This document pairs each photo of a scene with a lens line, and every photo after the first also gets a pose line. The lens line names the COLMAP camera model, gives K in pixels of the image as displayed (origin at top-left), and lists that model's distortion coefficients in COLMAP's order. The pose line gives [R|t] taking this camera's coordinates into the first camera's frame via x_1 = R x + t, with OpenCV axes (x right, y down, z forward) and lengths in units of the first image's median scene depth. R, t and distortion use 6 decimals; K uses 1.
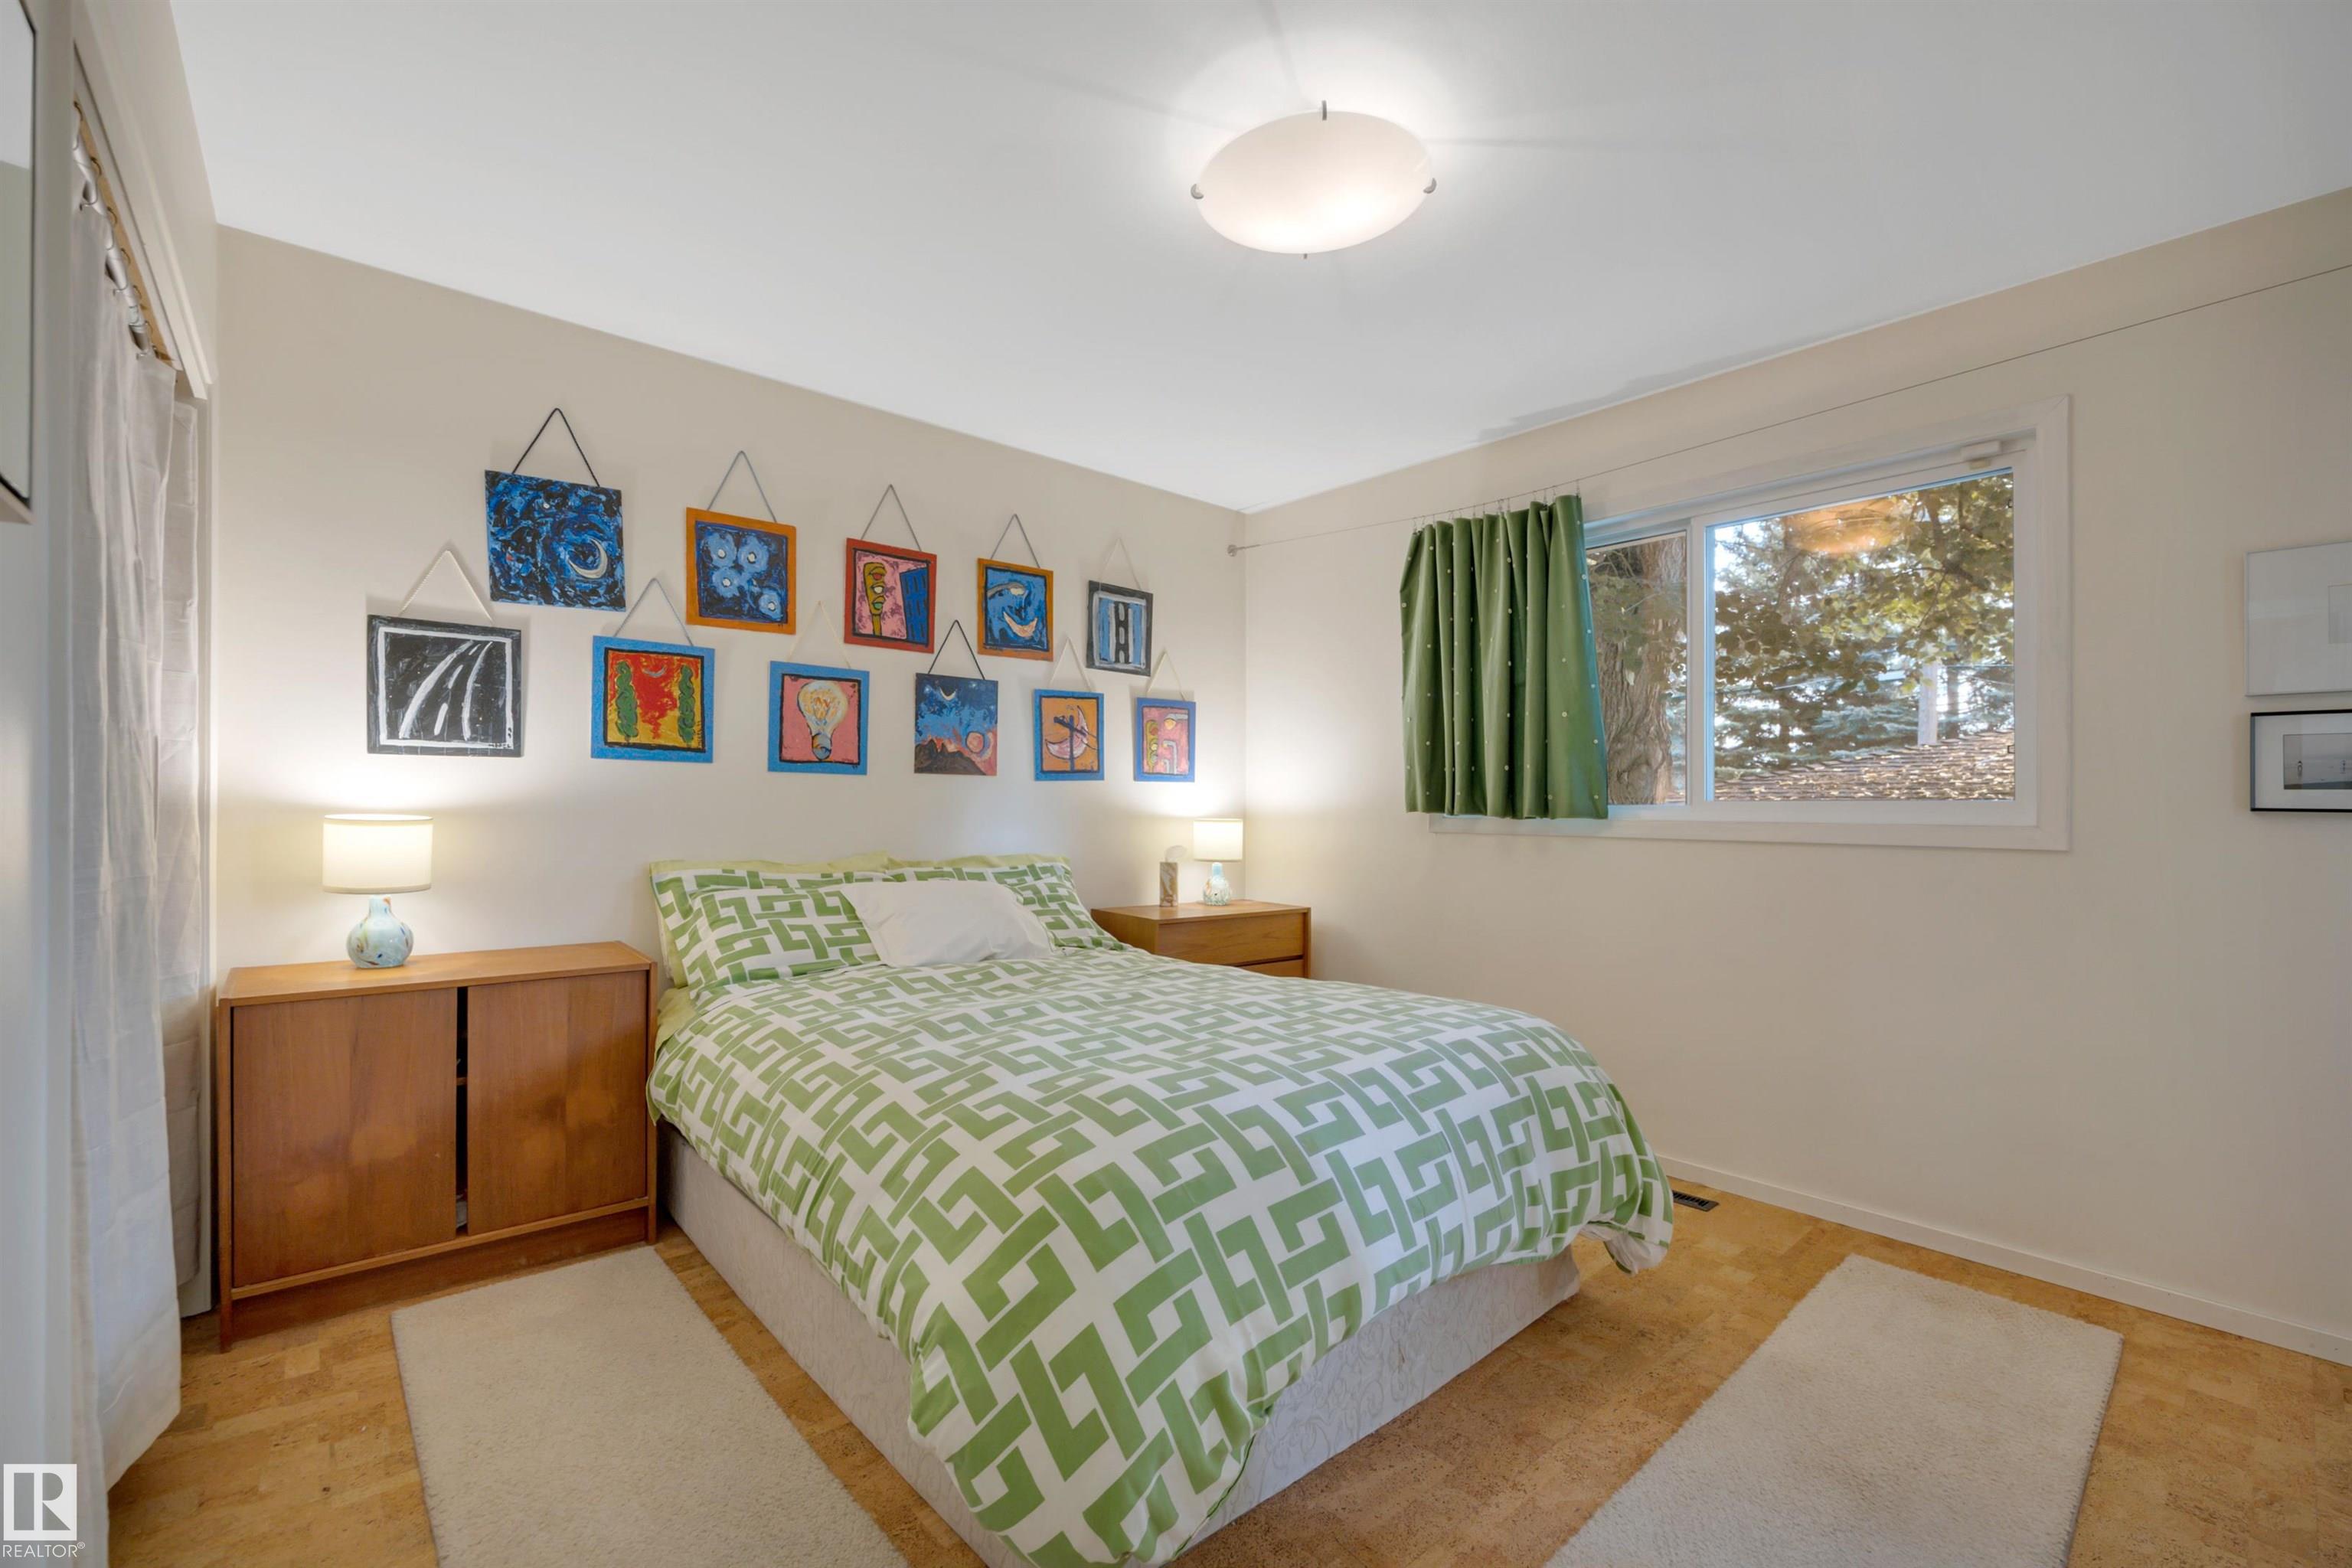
lens RADIAL K [[961.5, 0, 1176.4], [0, 961.5, 802.1], [0, 0, 1]] dist [-0.001363, -0.000143]
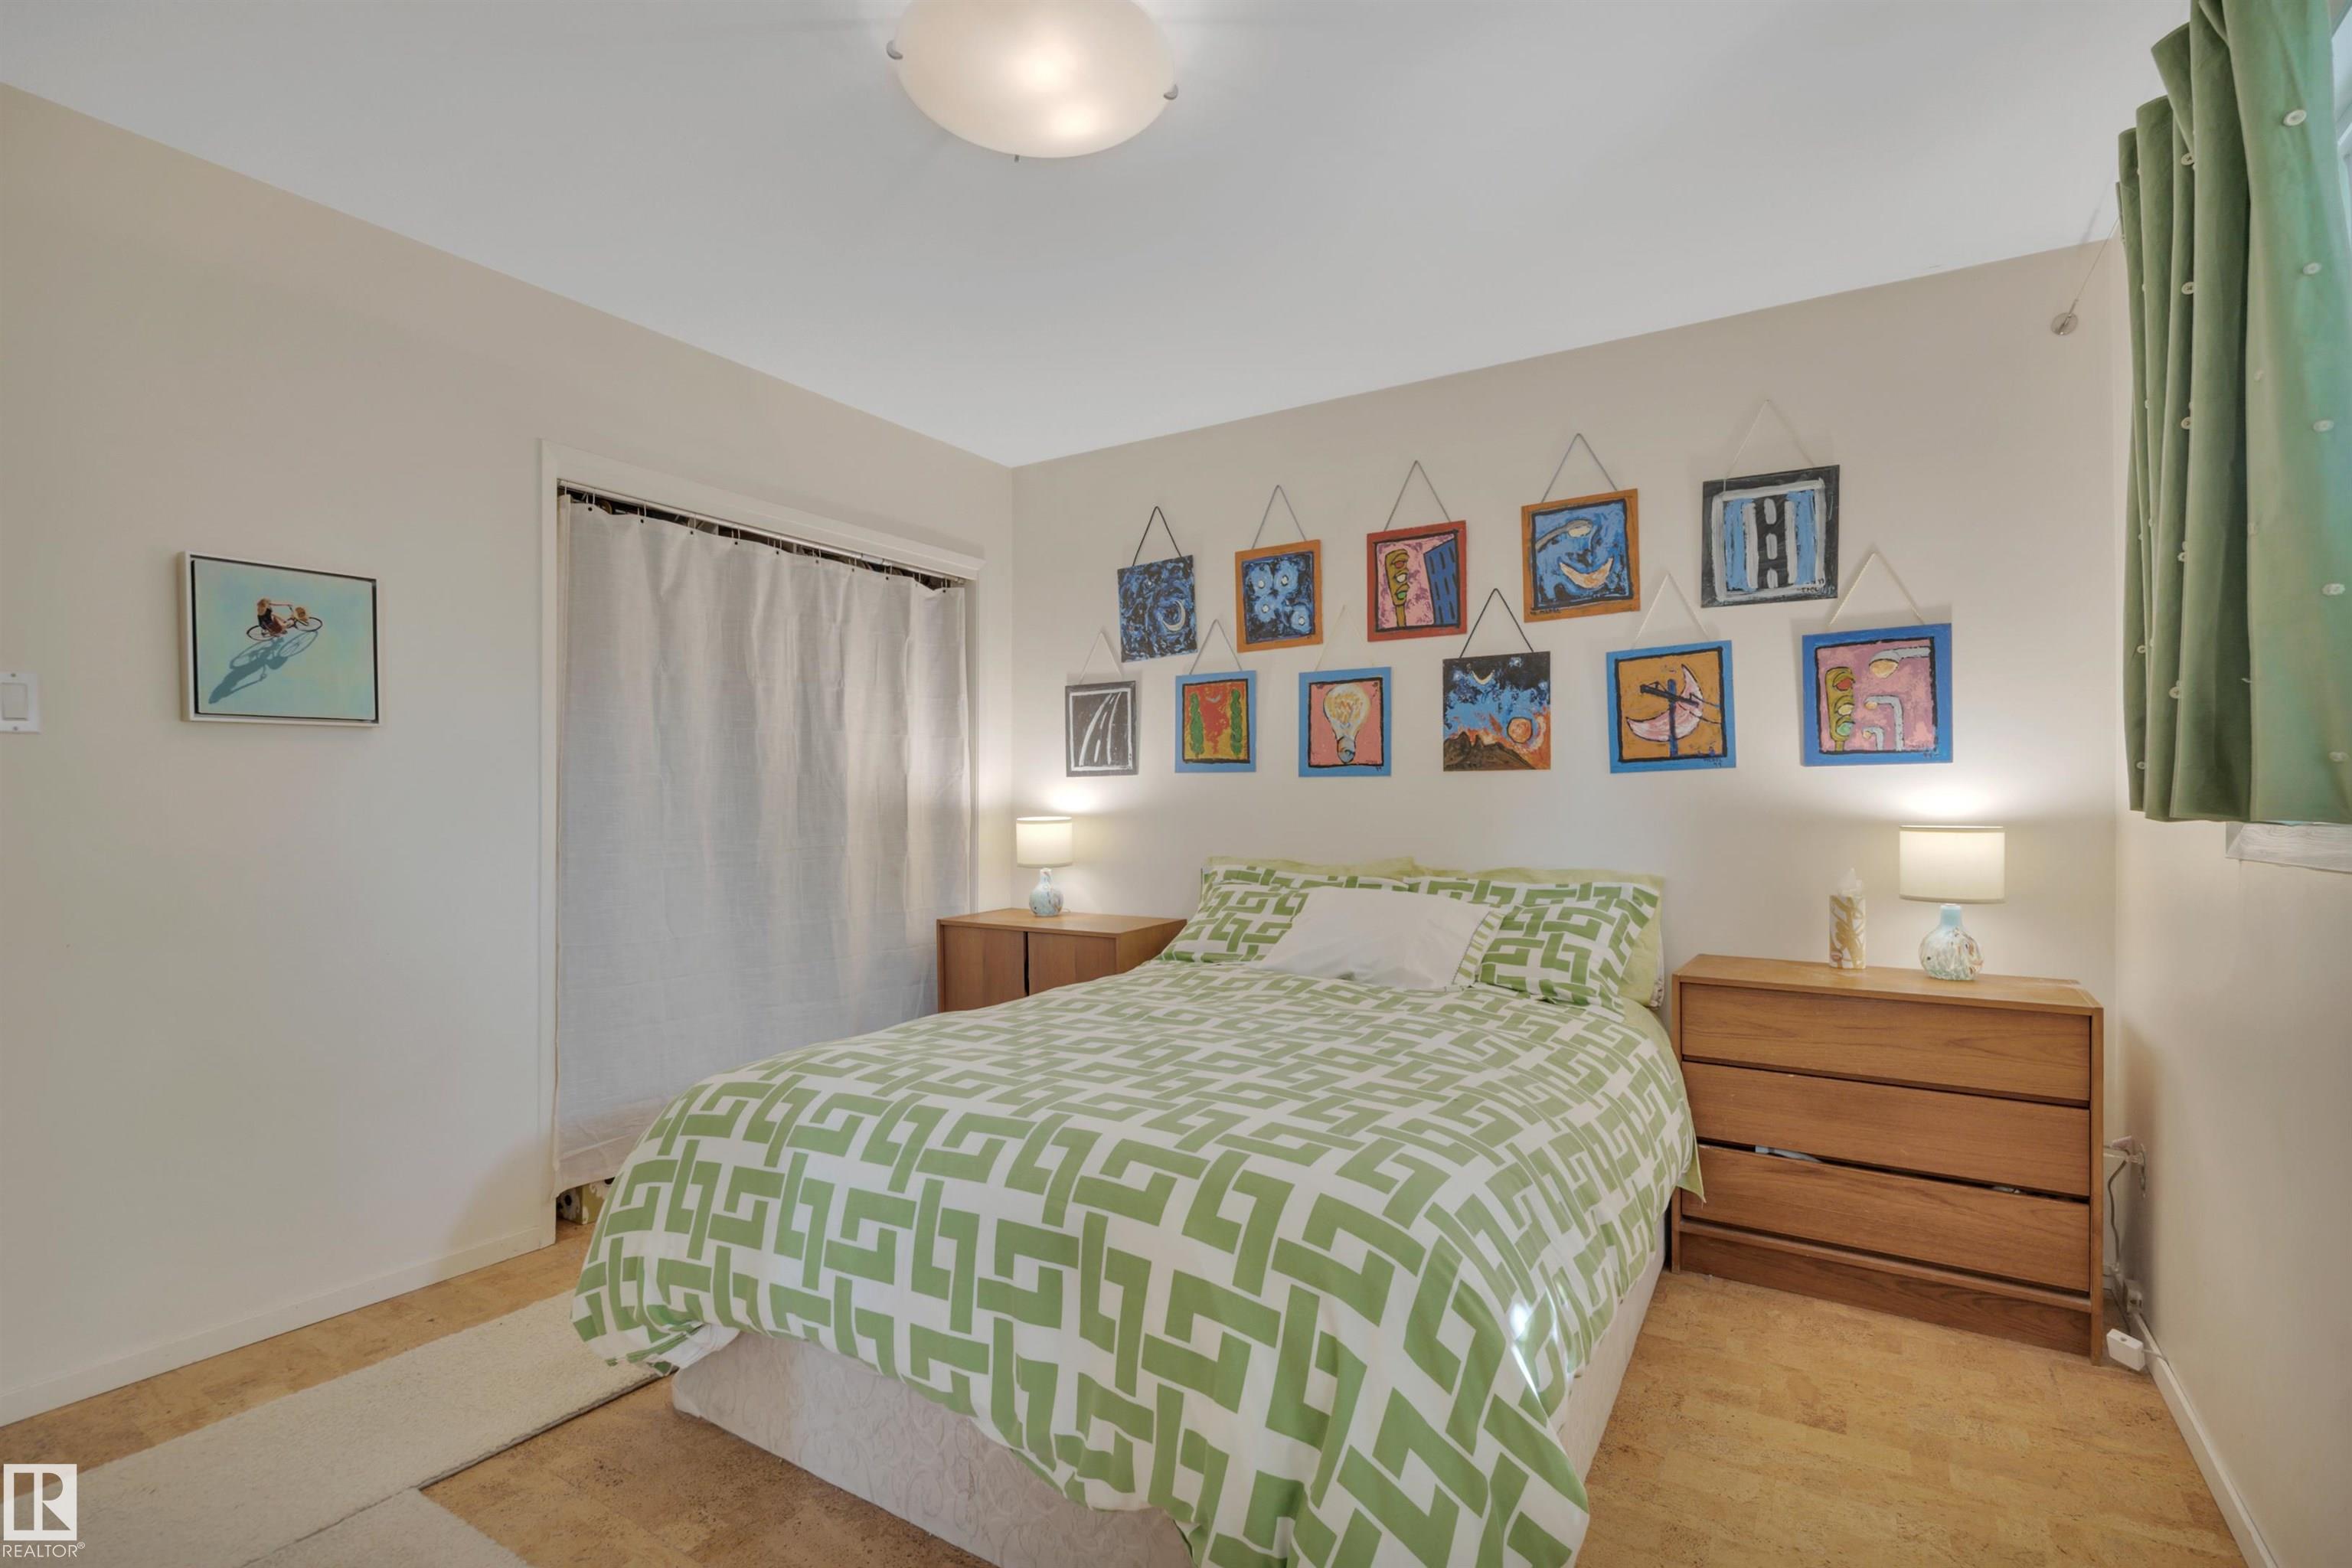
lens RADIAL K [[1140.0, 0, 1175.5], [0, 1140.0, 798.6], [0, 0, 1]] dist [-0.013703, -0.000053]
pose [[0.294723, -0.015396, -0.955459, 0.703428], [0.010730, 0.999860, -0.012802, 0.006307], [0.955522, -0.006479, 0.294848, 0.473634]]
